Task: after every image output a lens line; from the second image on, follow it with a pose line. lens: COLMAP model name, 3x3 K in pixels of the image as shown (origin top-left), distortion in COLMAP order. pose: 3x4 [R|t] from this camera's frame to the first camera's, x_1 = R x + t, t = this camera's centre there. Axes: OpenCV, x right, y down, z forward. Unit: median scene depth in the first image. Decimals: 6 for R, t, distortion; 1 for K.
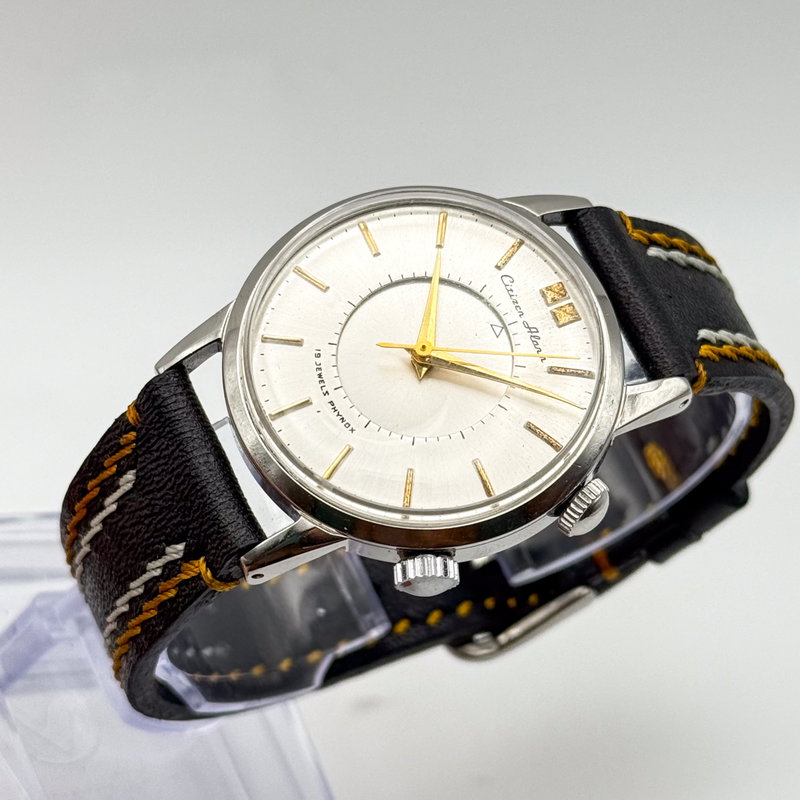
lens RADIAL K [[2434.5, 0, 400.0], [0, 2434.5, 400.0], [0, 0, 1]] dist [0.176317, 0.461500]
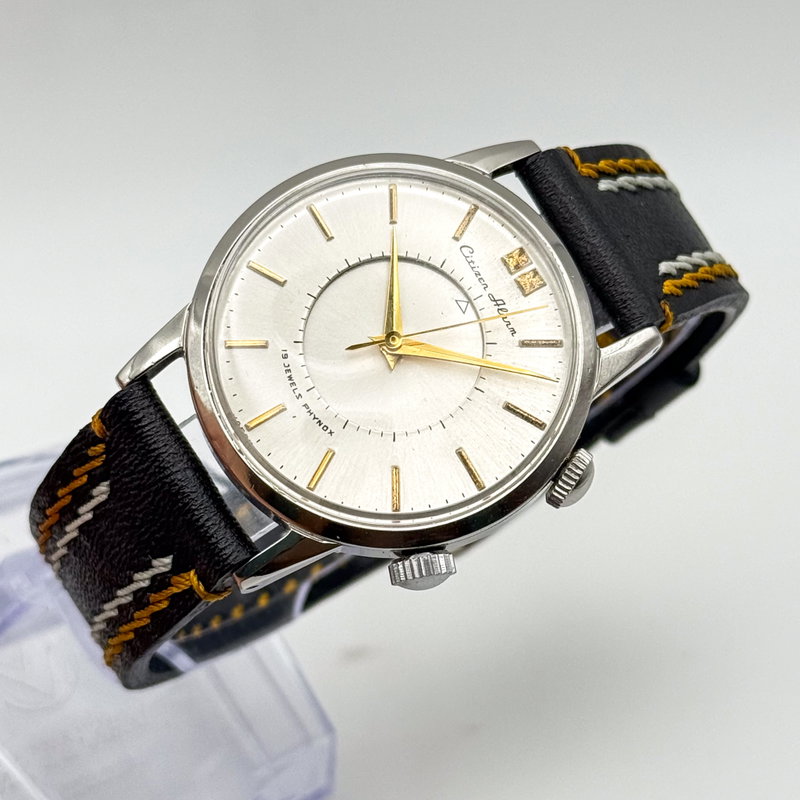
lens RADIAL K [[2434.5, 0, 400.0], [0, 2434.5, 400.0], [0, 0, 1]] dist [0.176317, 0.461500]
pose [[0.991067, -0.118759, 0.060688, -0.048434], [0.105286, 0.976012, 0.190564, -0.178779], [-0.081863, -0.182472, 0.979797, 0.036566]]
